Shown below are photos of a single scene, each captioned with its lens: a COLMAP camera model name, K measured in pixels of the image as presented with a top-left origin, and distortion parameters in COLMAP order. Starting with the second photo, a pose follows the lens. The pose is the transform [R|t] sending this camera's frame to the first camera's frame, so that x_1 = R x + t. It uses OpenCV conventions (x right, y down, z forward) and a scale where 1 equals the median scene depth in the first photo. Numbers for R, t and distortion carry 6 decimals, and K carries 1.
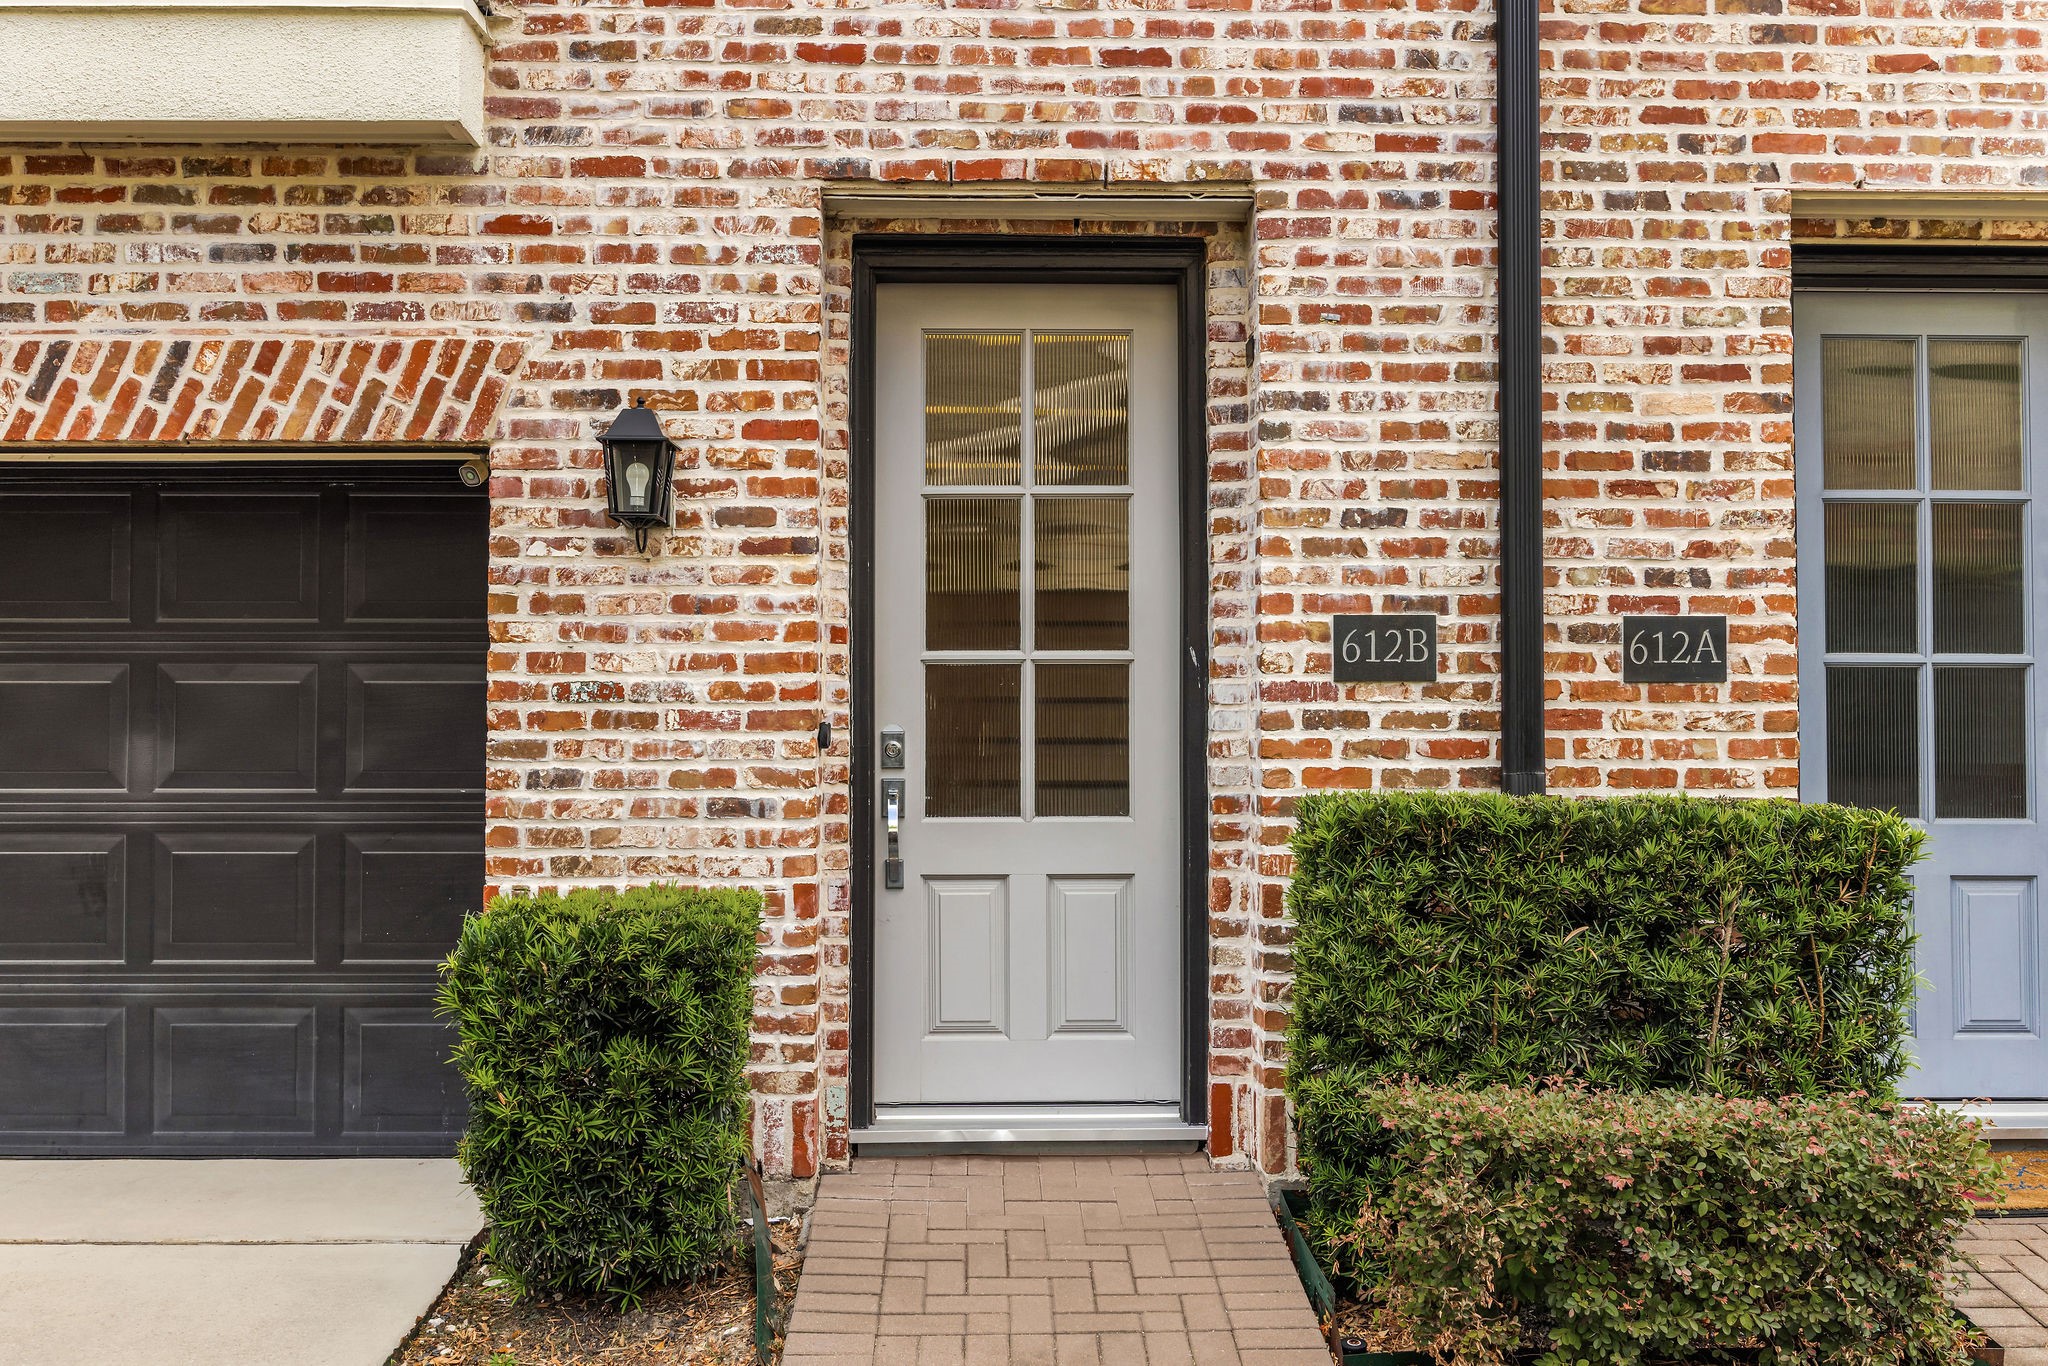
lens RADIAL K [[2015.7, 0, 1022.9], [0, 2015.7, 686.6], [0, 0, 1]] dist [-0.001282, 0.000000]
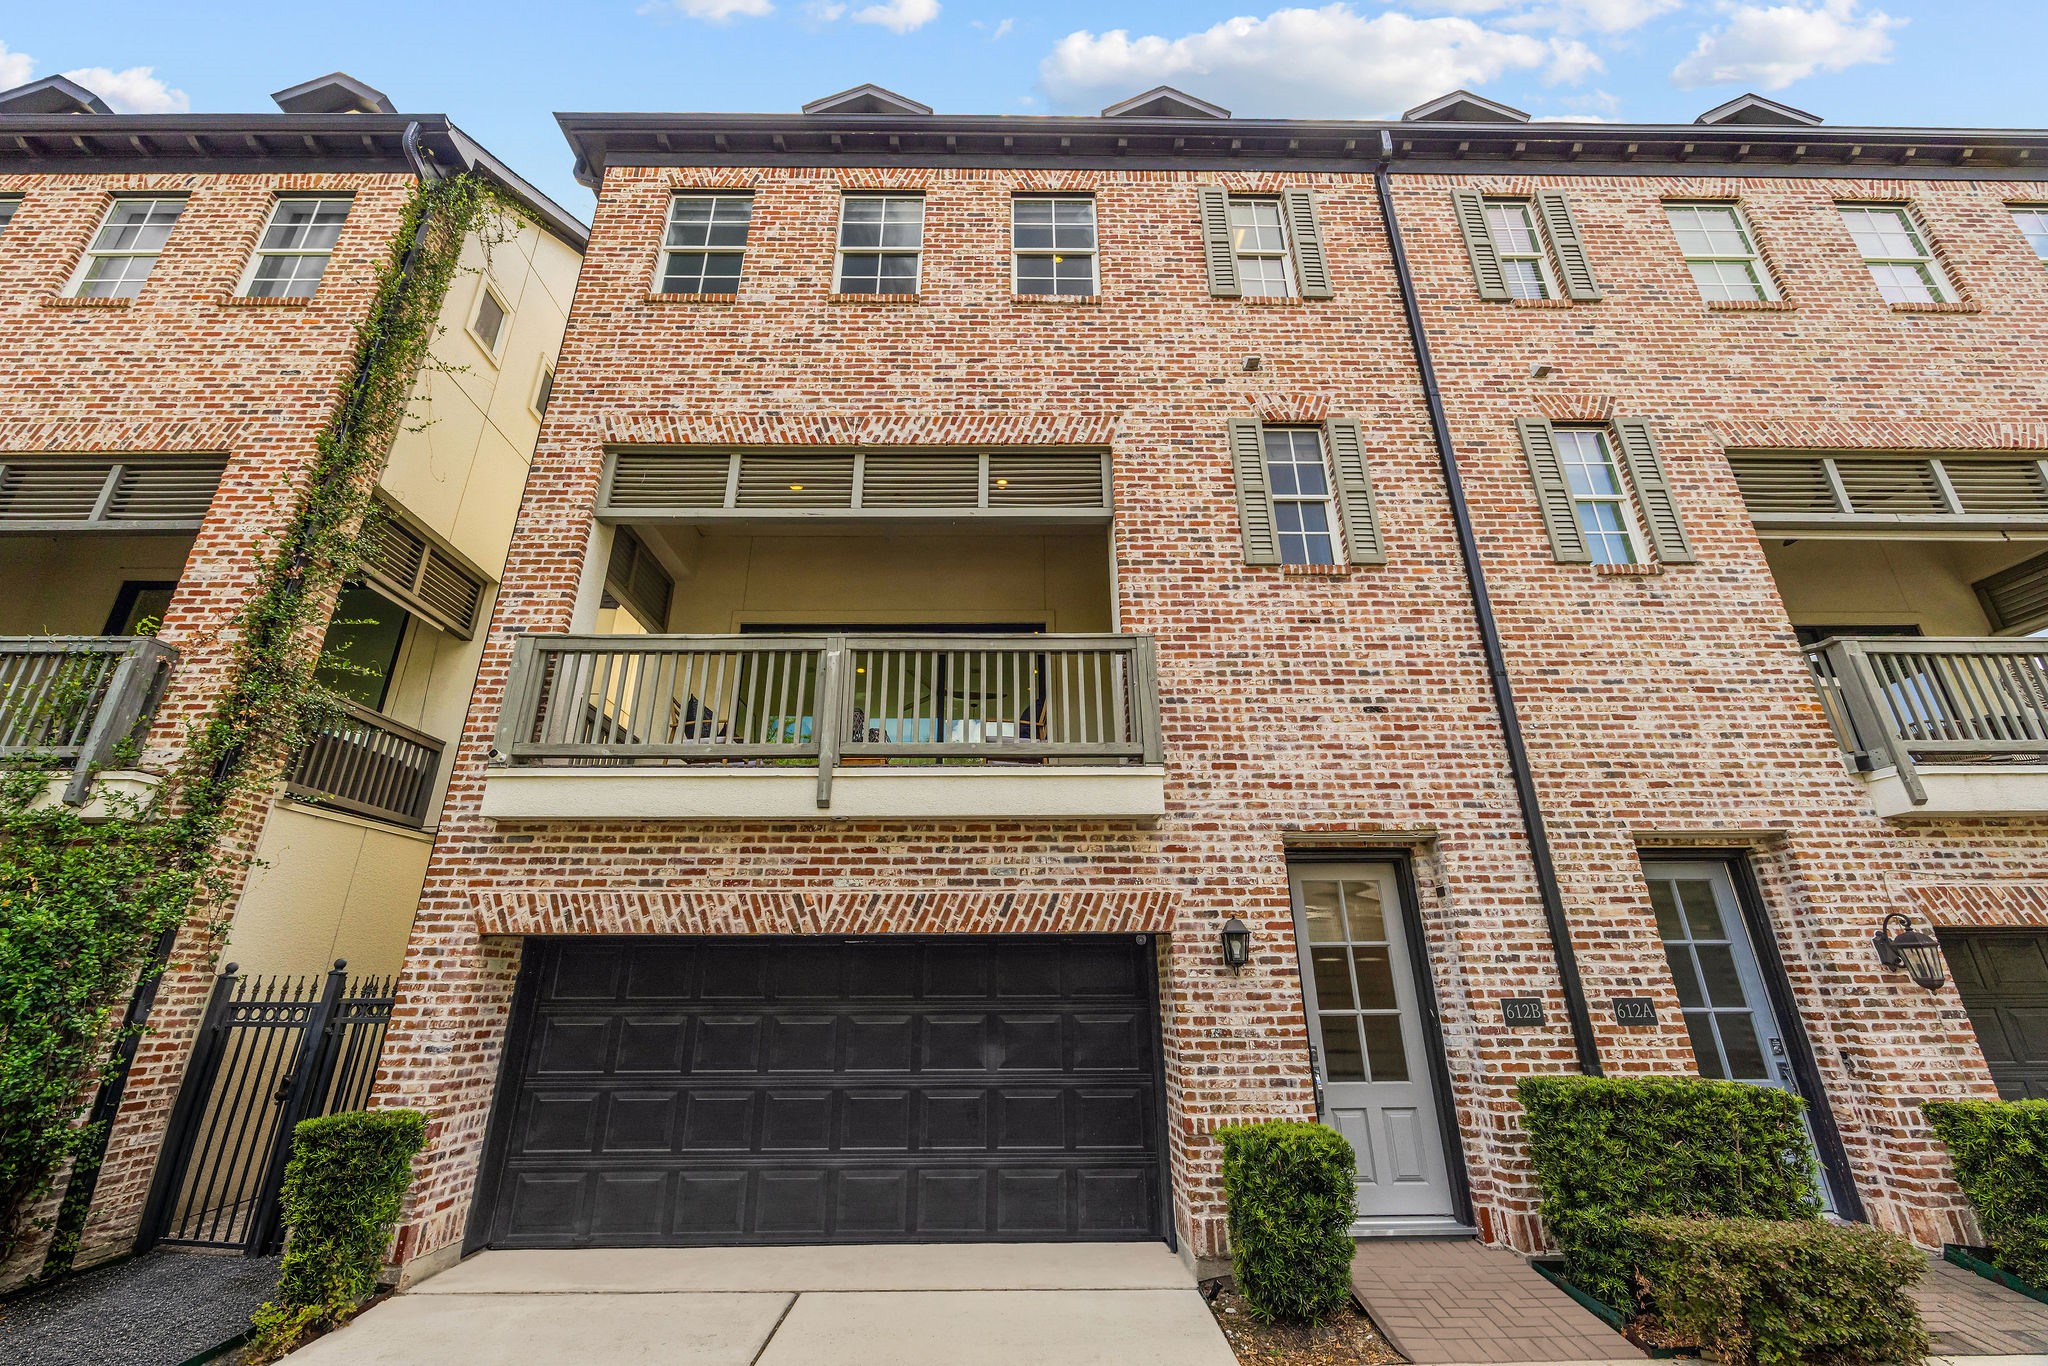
lens RADIAL K [[837.8, 0, 1019.6], [0, 837.8, 667.7], [0, 0, 1]] dist [-0.003950, 0.001117]
pose [[0.999924, -0.009522, -0.007873, -0.449602], [0.006278, 0.940412, -0.339979, -0.073318], [0.010641, 0.339904, 0.940400, -0.162042]]
